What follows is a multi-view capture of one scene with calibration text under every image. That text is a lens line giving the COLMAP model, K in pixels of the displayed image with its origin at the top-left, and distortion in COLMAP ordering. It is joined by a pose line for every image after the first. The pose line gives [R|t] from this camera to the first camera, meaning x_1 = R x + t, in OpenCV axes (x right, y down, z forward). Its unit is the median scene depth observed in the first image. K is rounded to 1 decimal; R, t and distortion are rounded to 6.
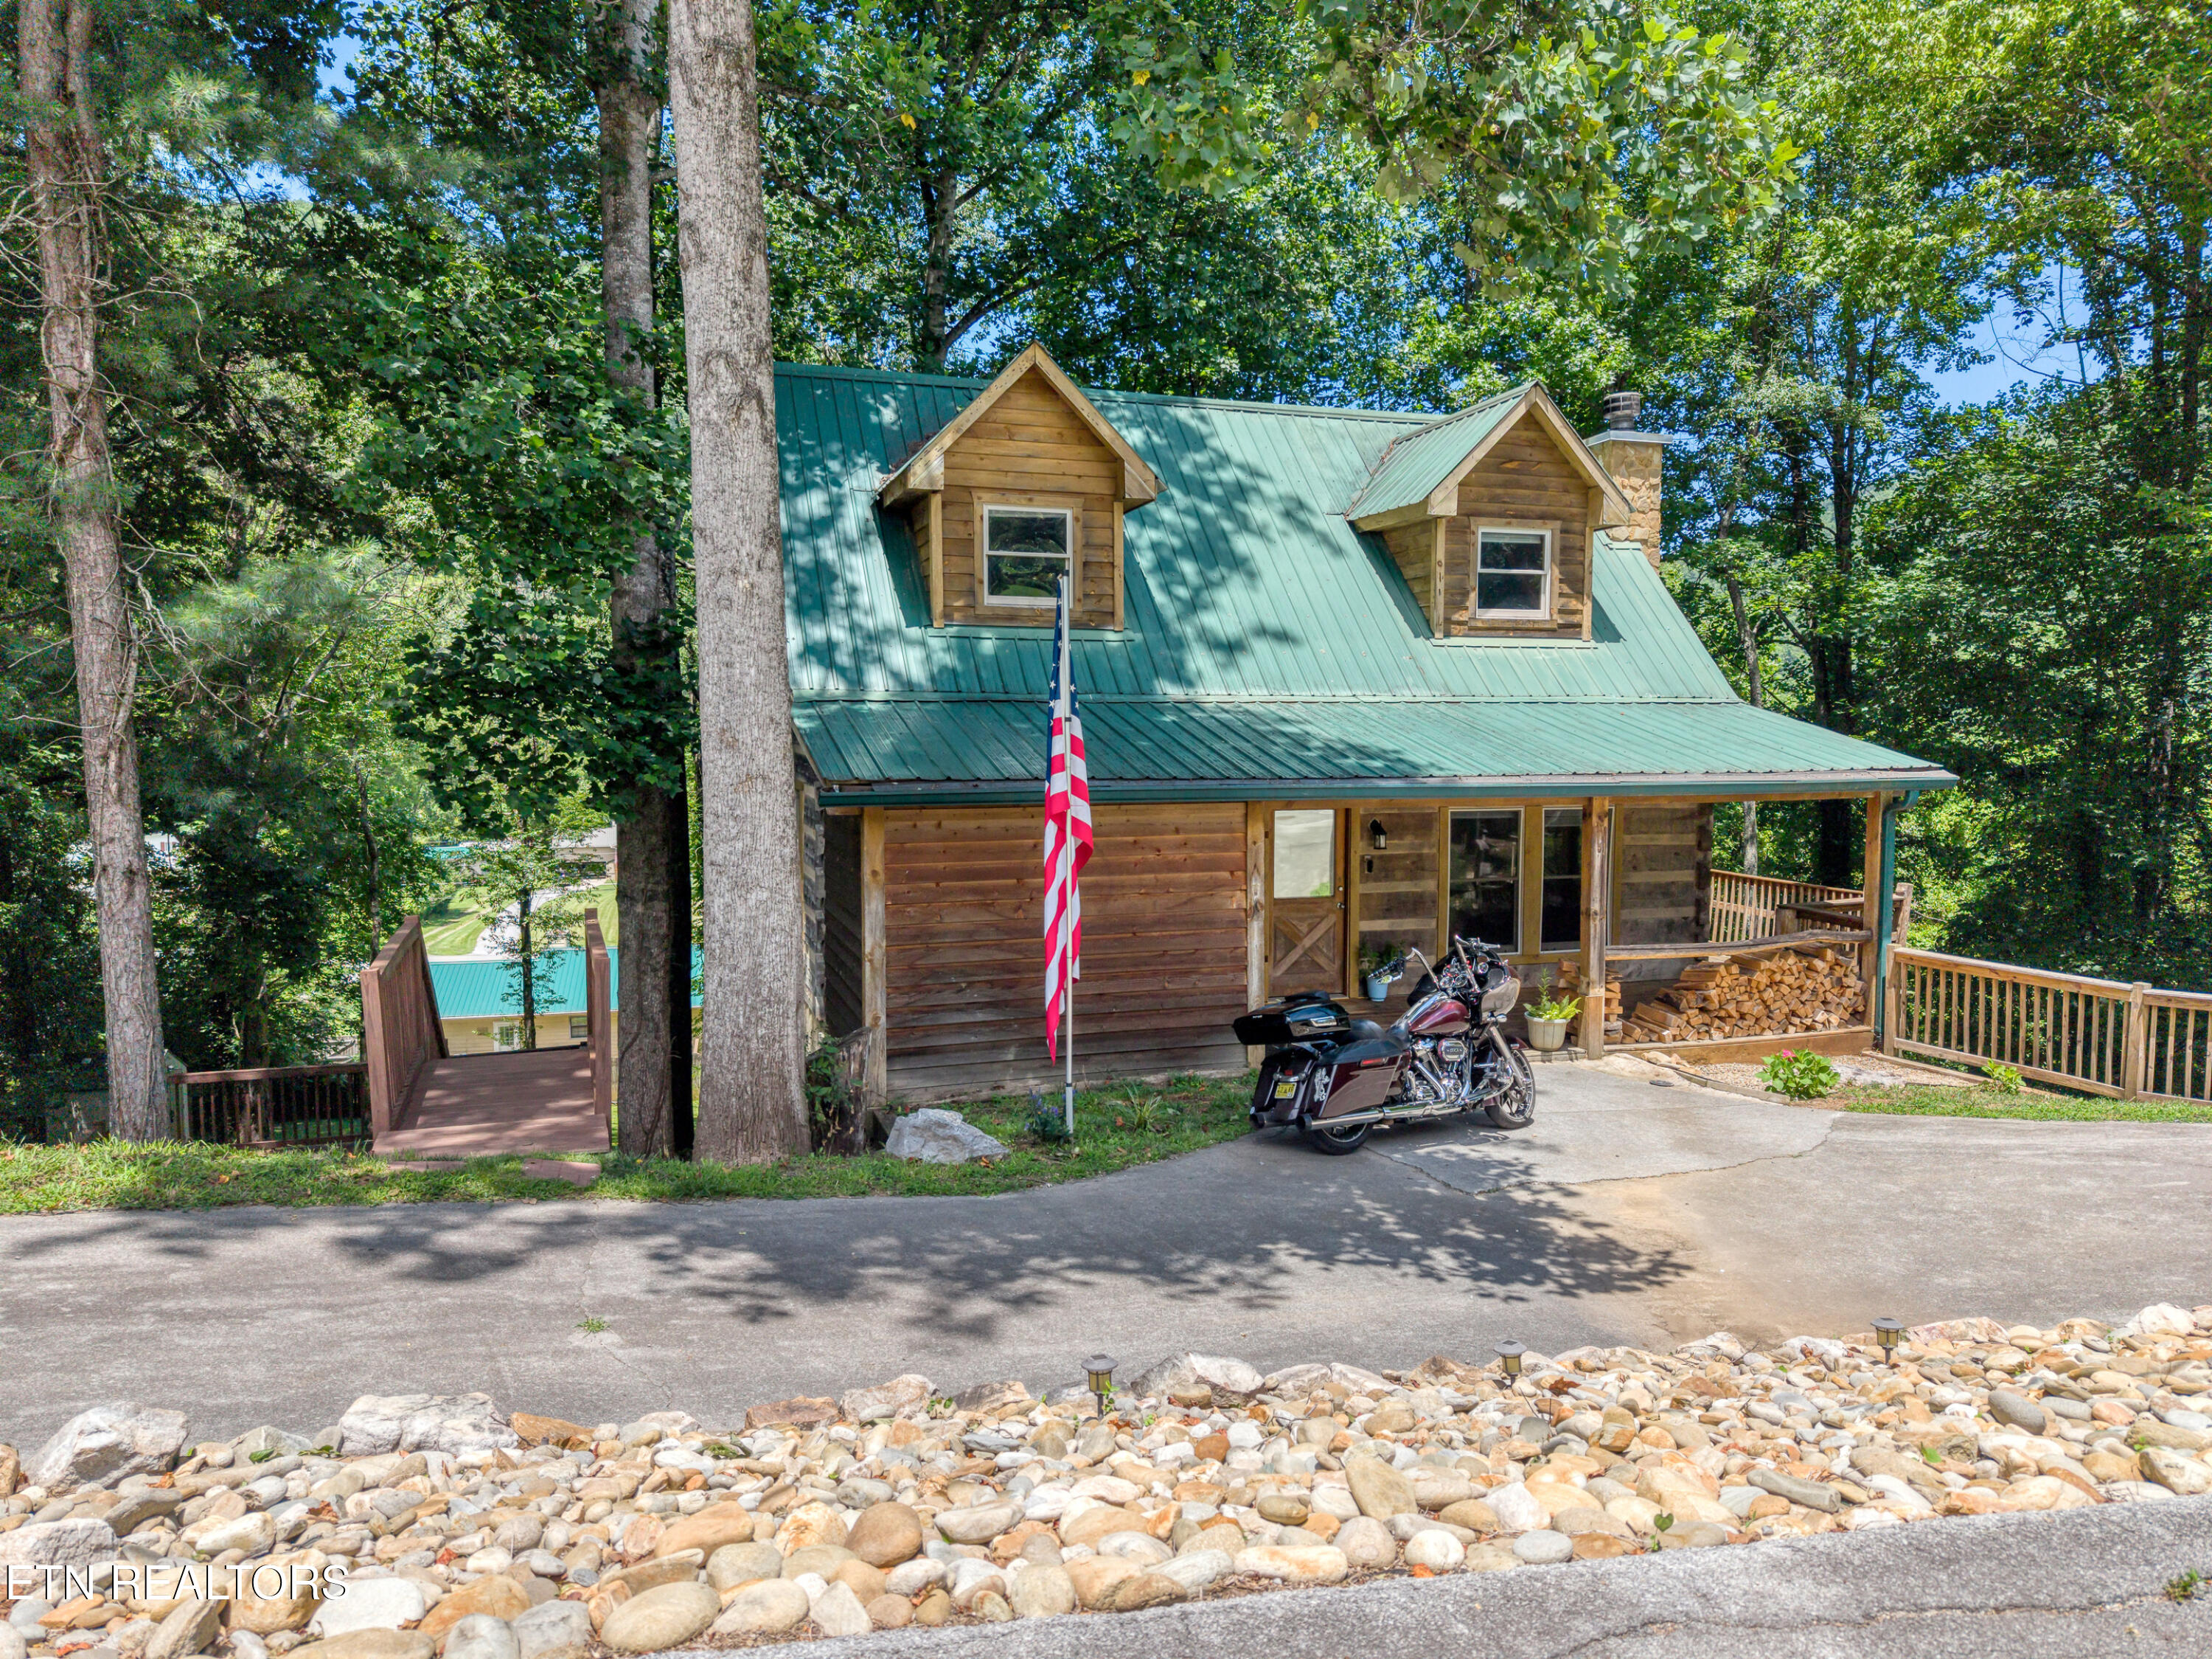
lens RADIAL K [[1513.3, 0, 1096.9], [0, 1513.3, 828.1], [0, 0, 1]] dist [0.031641, -0.034289]
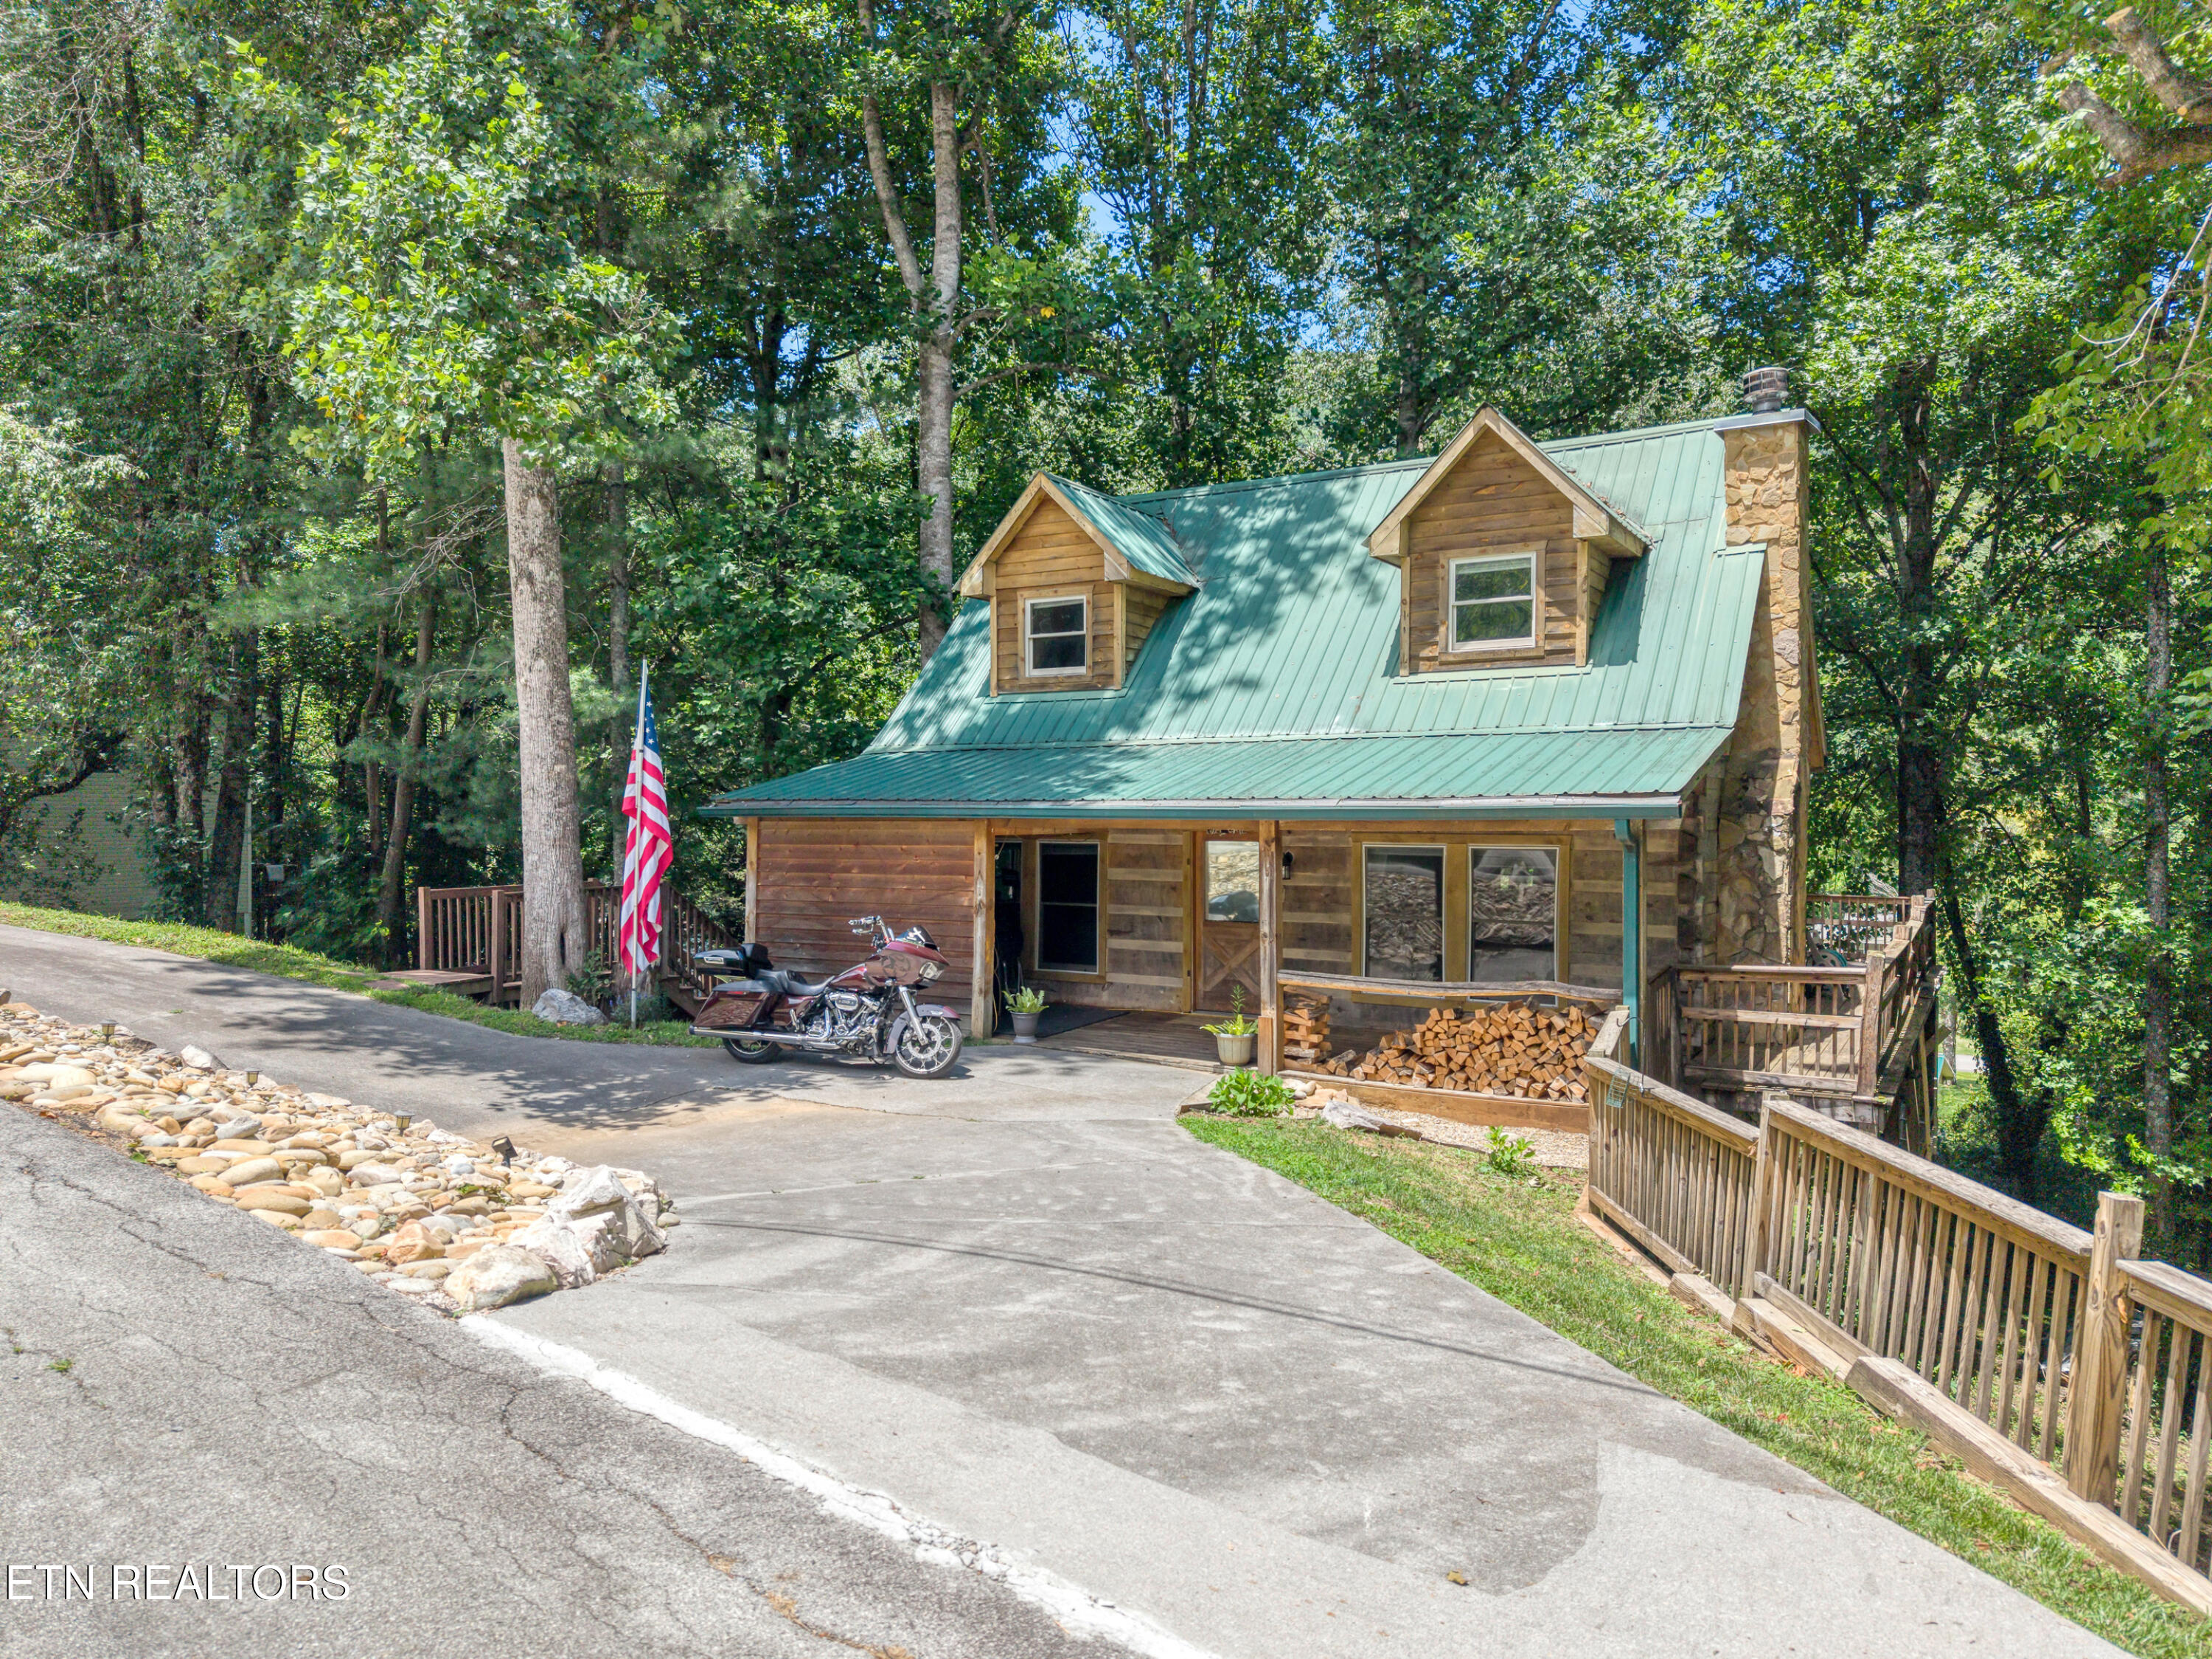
lens RADIAL K [[1513.3, 0, 1096.9], [0, 1513.3, 828.1], [0, 0, 1]] dist [0.031641, -0.034289]
pose [[0.626471, 0.005478, -0.779426, 0.877262], [-0.056494, 0.997664, -0.038395, 0.024671], [0.777395, 0.068086, 0.625317, 0.224220]]
